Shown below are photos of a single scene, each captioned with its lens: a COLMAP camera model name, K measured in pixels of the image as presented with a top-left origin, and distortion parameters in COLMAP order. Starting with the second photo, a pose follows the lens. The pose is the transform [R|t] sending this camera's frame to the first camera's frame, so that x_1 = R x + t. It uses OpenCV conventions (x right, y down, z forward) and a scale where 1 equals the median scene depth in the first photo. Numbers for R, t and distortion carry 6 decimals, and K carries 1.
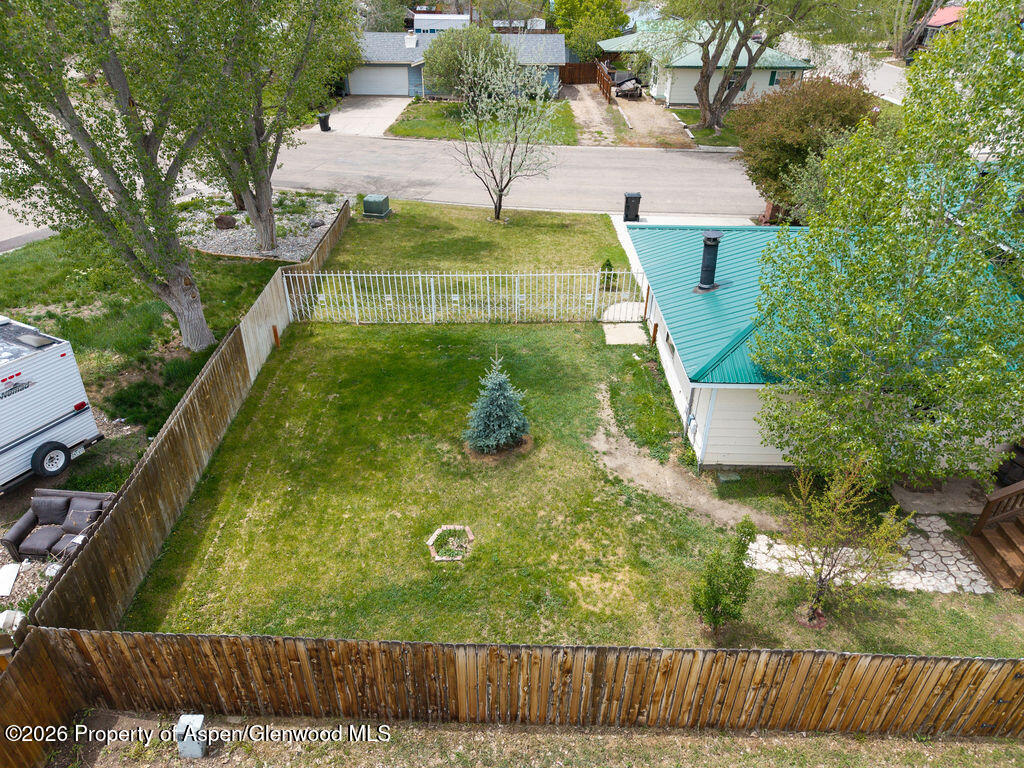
lens RADIAL K [[684.1, 0, 509.2], [0, 684.1, 383.1], [0, 0, 1]] dist [0.032282, -0.033669]
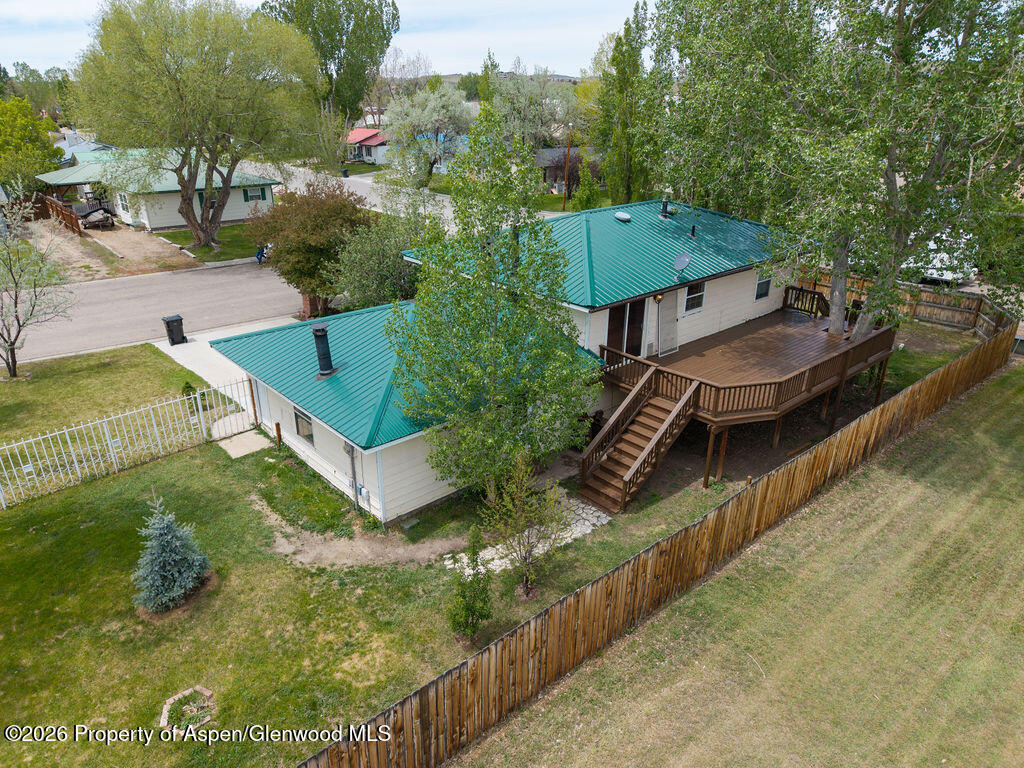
lens RADIAL K [[684.1, 0, 509.2], [0, 684.1, 383.1], [0, 0, 1]] dist [0.032282, -0.033669]
pose [[0.740303, -0.264199, 0.618183, -0.181305], [0.353409, 0.935173, -0.023549, 0.004982], [-0.571886, 0.235905, 0.785682, -0.025975]]
